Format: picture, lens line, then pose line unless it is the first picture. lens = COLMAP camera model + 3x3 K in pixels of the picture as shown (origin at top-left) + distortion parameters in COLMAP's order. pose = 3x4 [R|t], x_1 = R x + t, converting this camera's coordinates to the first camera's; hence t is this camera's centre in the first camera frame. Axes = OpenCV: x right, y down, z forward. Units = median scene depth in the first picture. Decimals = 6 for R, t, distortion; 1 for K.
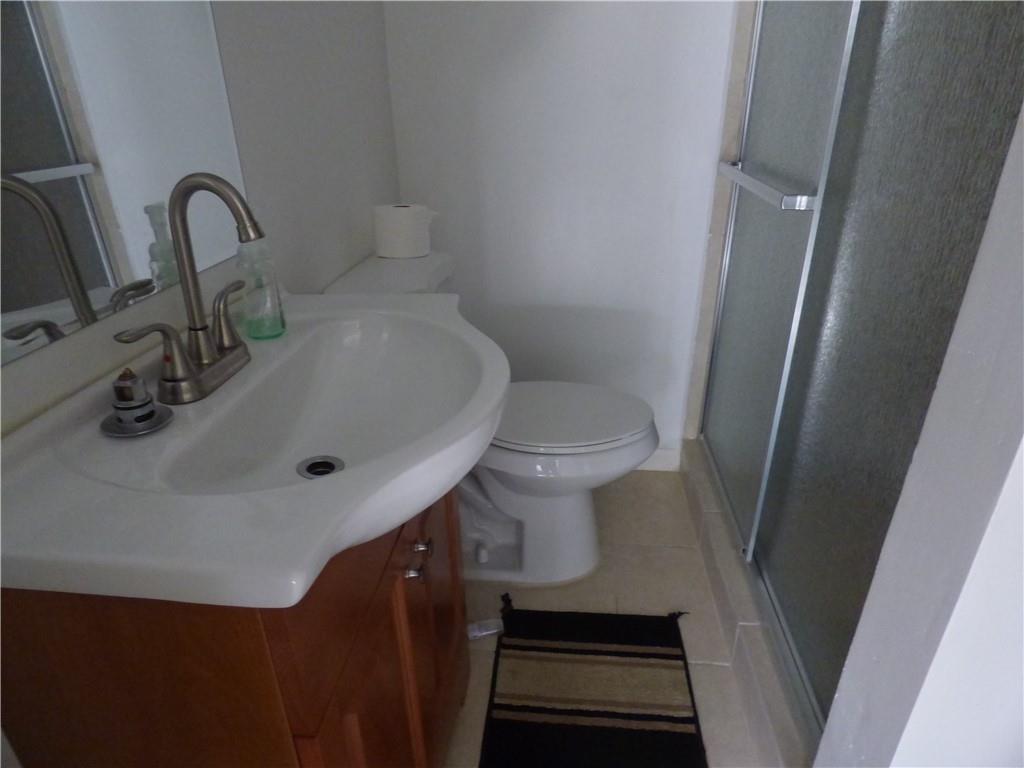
lens RADIAL K [[619.4, 0, 512.0], [0, 619.4, 384.0], [0, 0, 1]] dist [-0.006262, -0.001755]
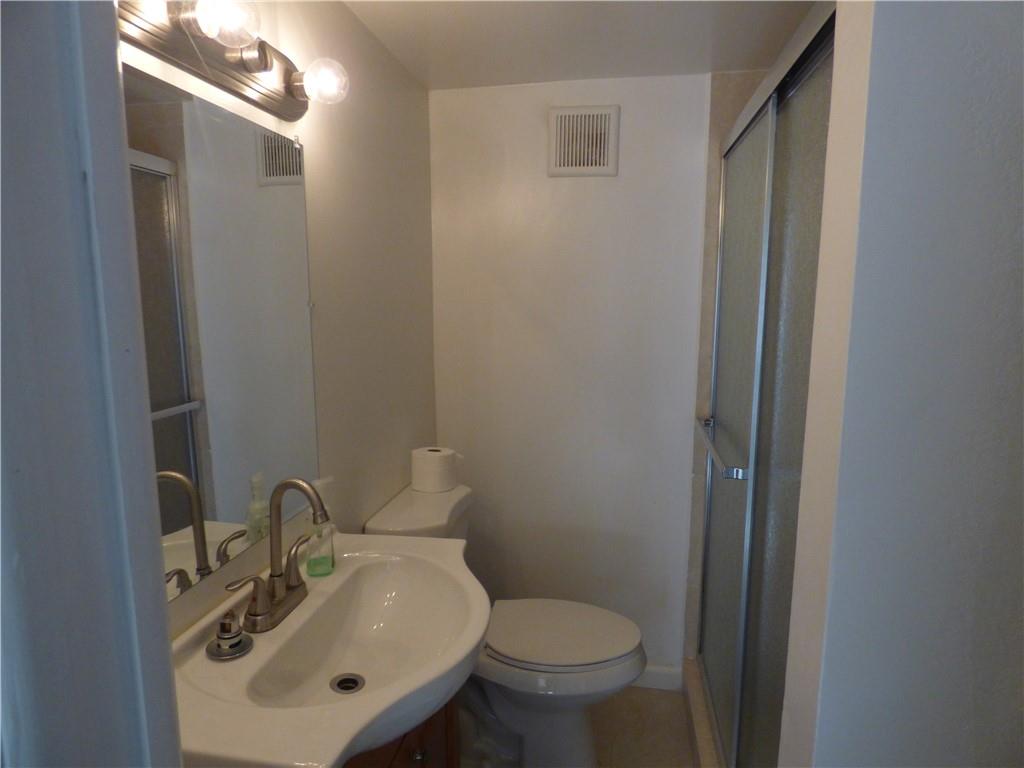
lens RADIAL K [[619.4, 0, 512.0], [0, 619.4, 384.0], [0, 0, 1]] dist [-0.006262, -0.001755]
pose [[0.997161, 0.019839, -0.072645, 0.124041], [-0.039970, 0.957012, -0.287282, -0.113215], [0.063823, 0.289370, 0.955087, -0.427594]]
